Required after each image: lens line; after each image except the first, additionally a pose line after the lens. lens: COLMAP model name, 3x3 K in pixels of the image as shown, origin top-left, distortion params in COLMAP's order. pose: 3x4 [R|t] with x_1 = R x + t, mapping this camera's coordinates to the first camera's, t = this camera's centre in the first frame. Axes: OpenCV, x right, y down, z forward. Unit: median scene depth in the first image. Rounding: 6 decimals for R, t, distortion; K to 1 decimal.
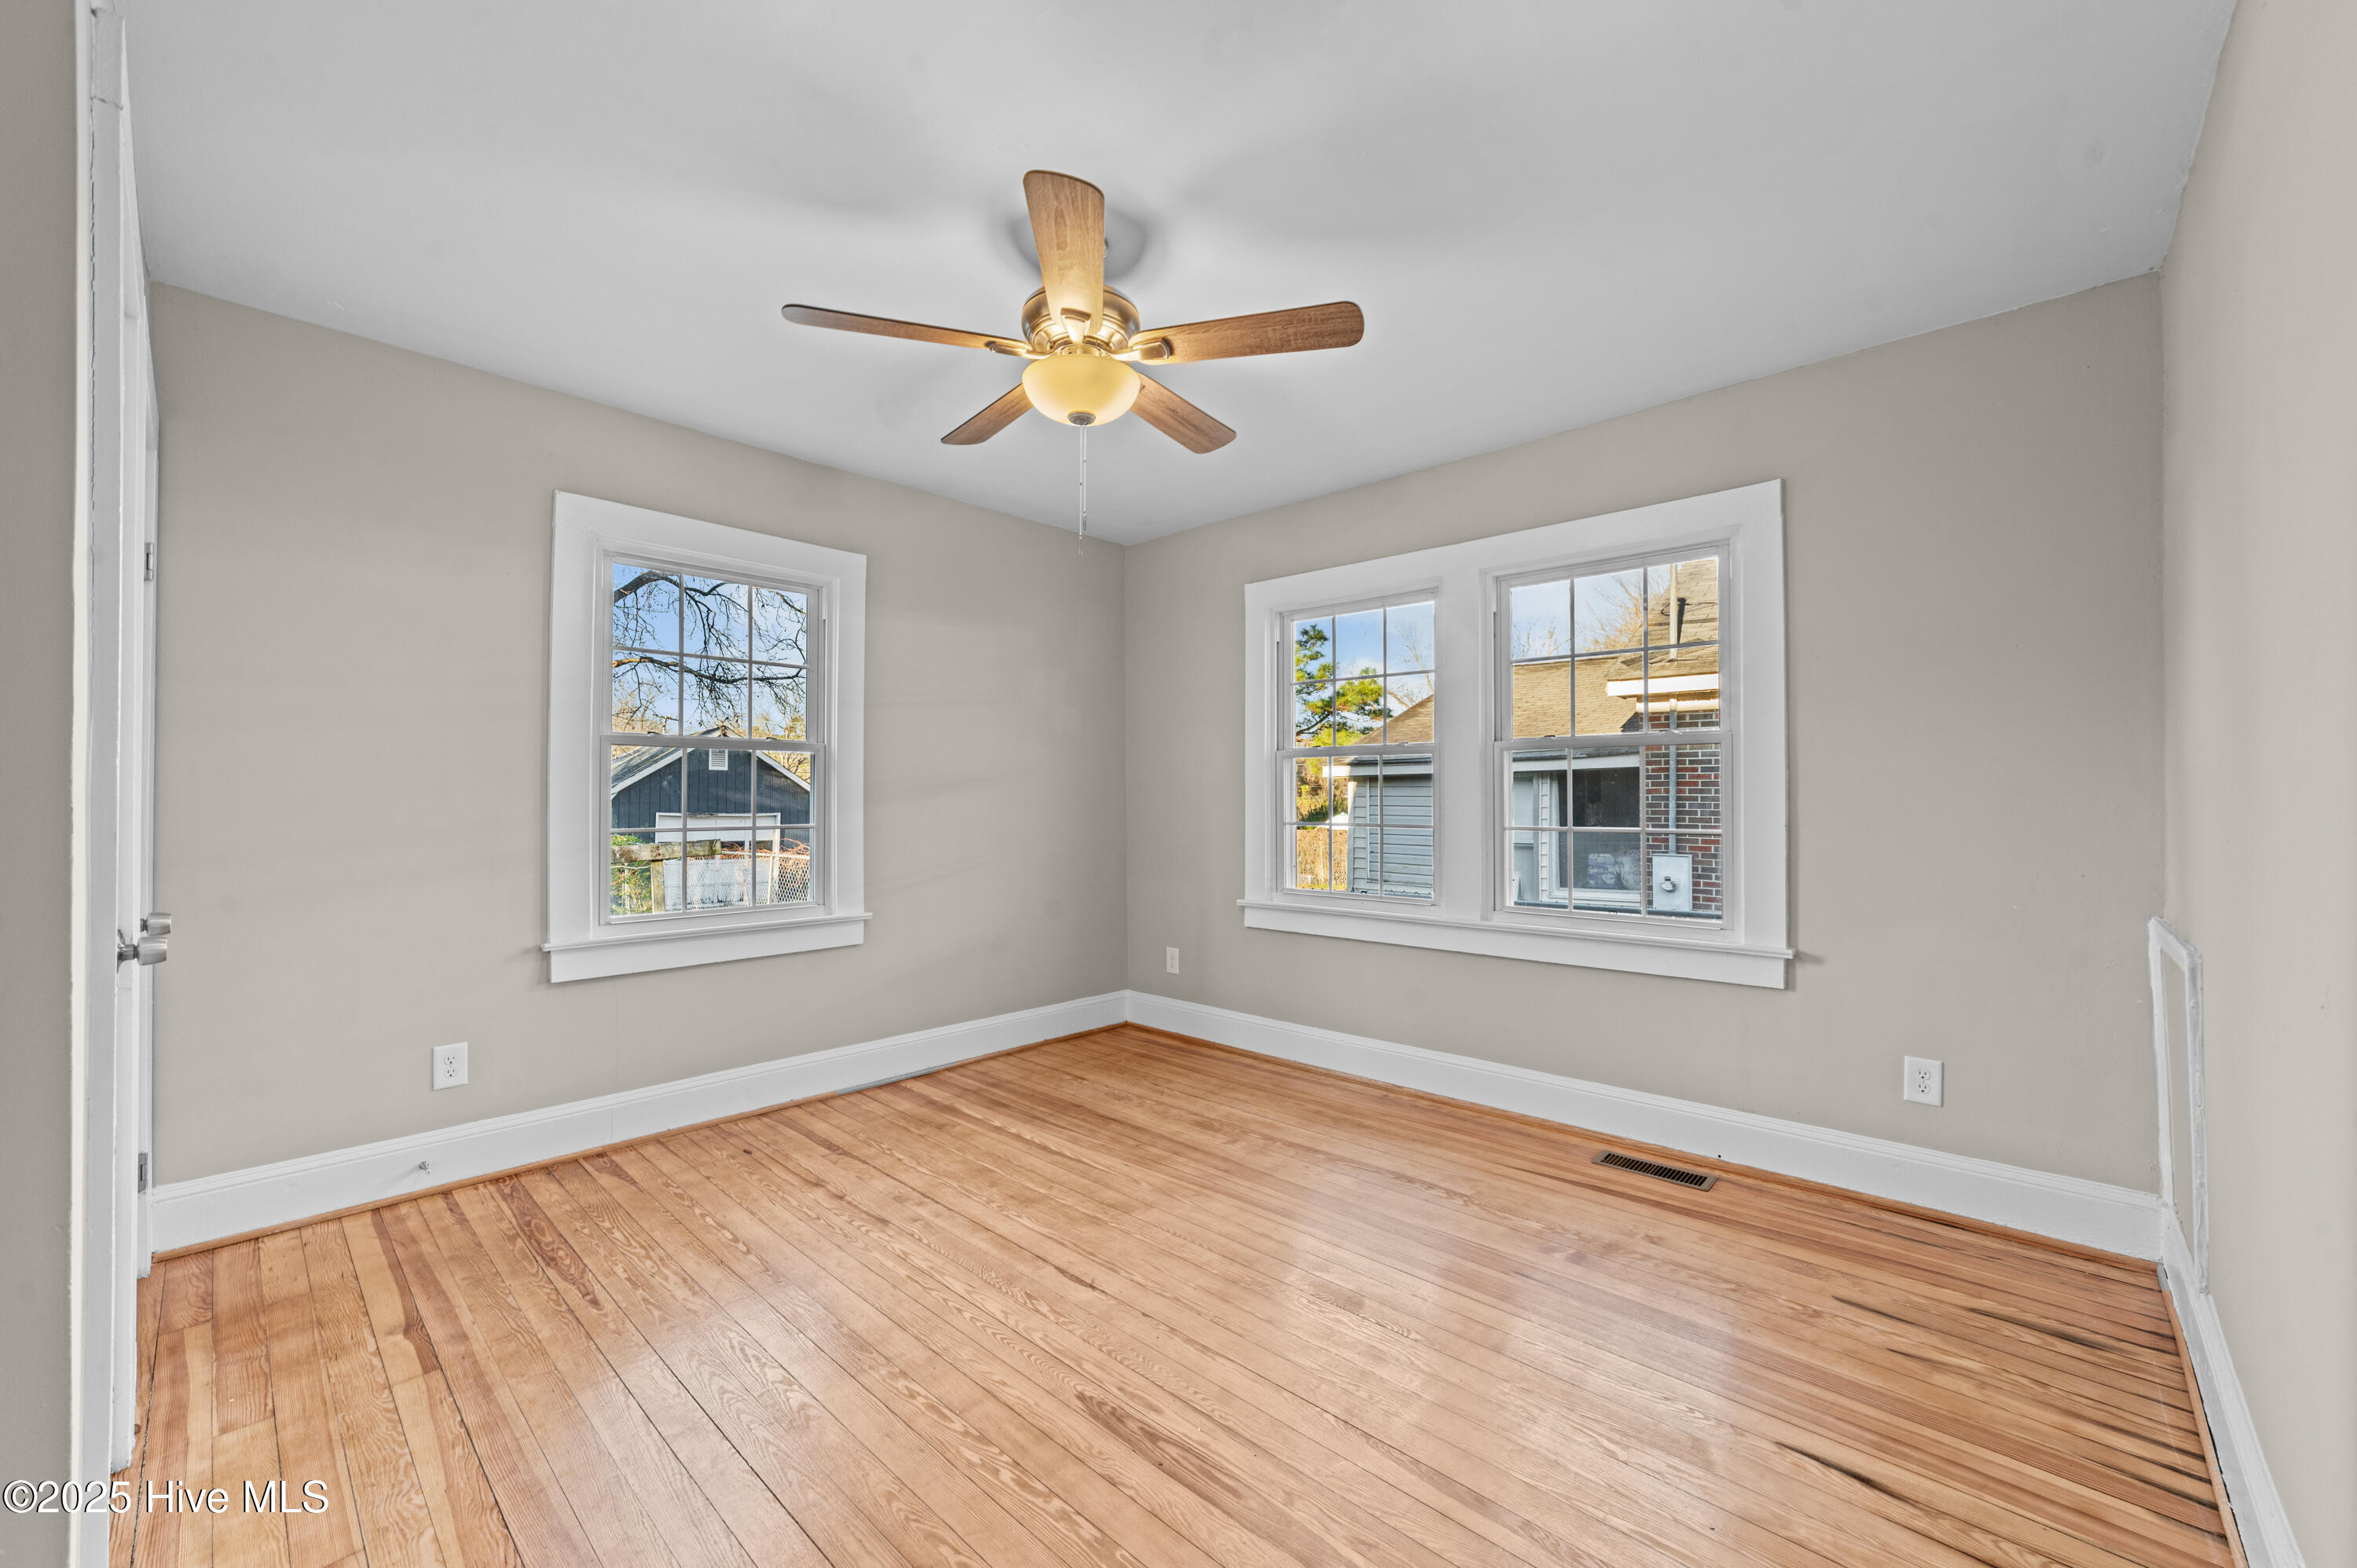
lens RADIAL K [[935.3, 0, 1185.8], [0, 935.3, 798.3], [0, 0, 1]] dist [-0.011137, 0.000325]
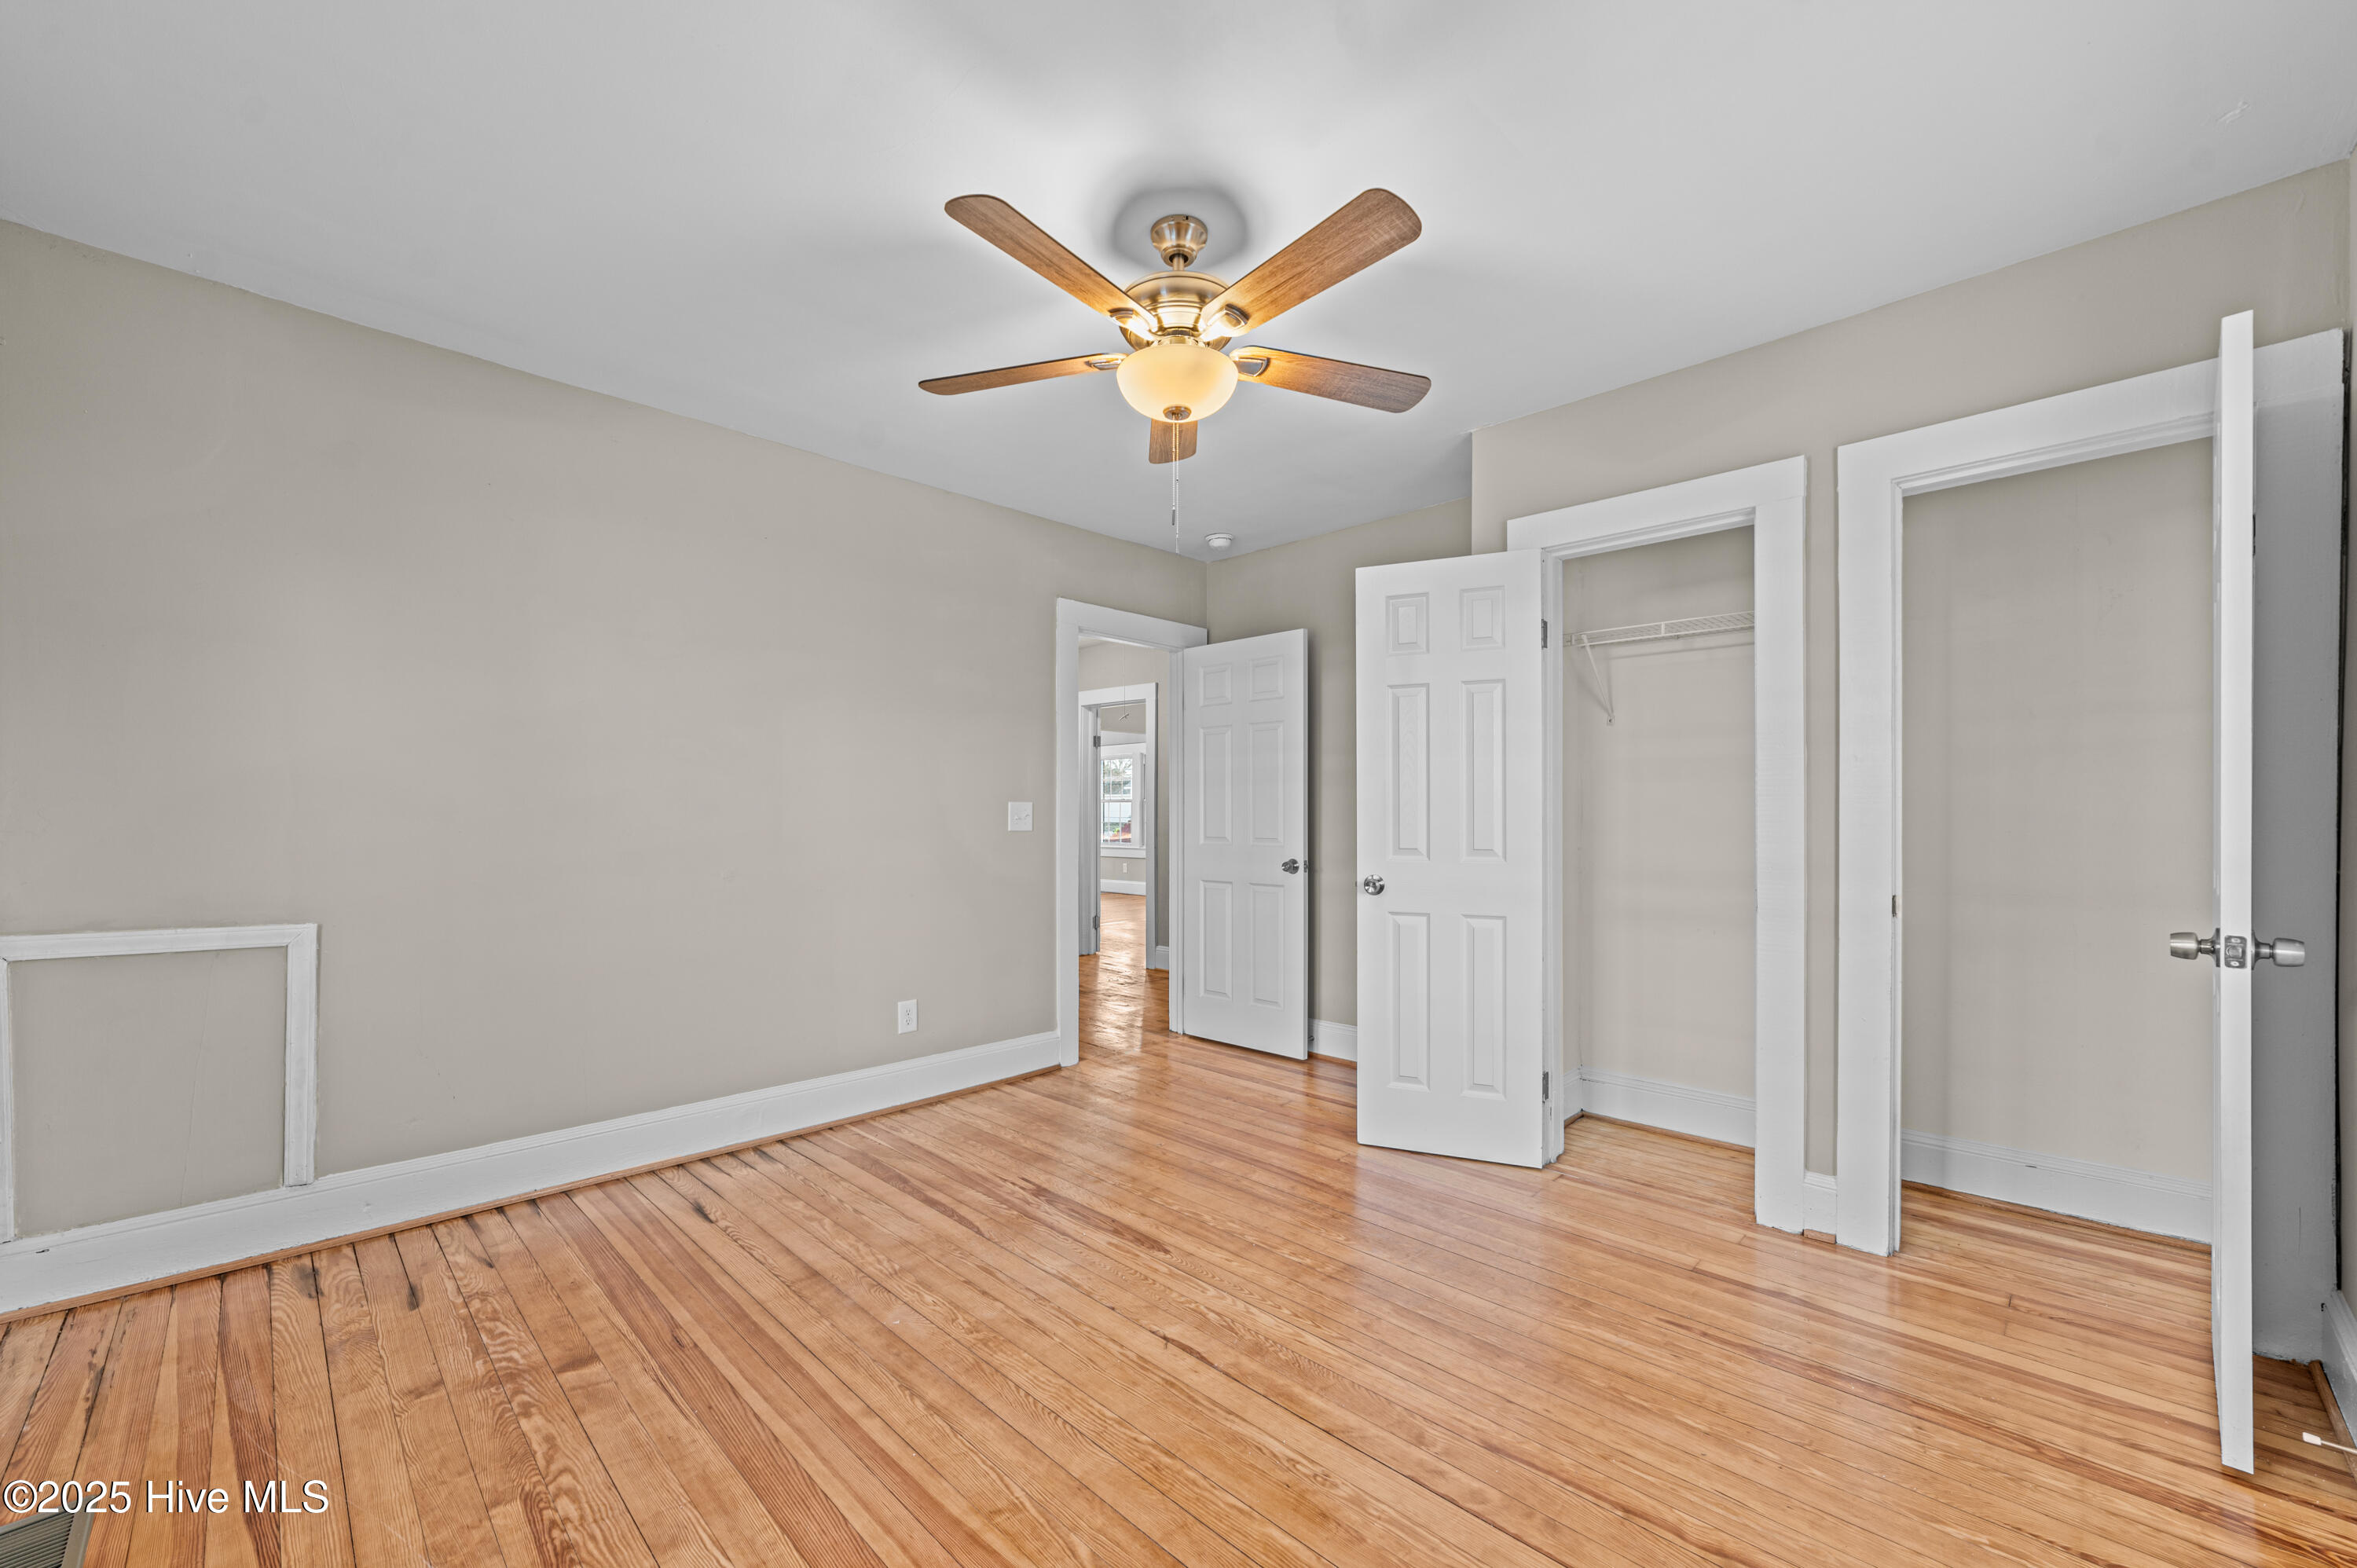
lens RADIAL K [[935.3, 0, 1185.8], [0, 935.3, 798.3], [0, 0, 1]] dist [-0.011137, 0.000325]
pose [[-0.999571, -0.001094, 0.029279, -0.151837], [-0.001508, 0.999899, -0.014136, 0.007785], [-0.029260, -0.014174, -0.999471, 2.000857]]
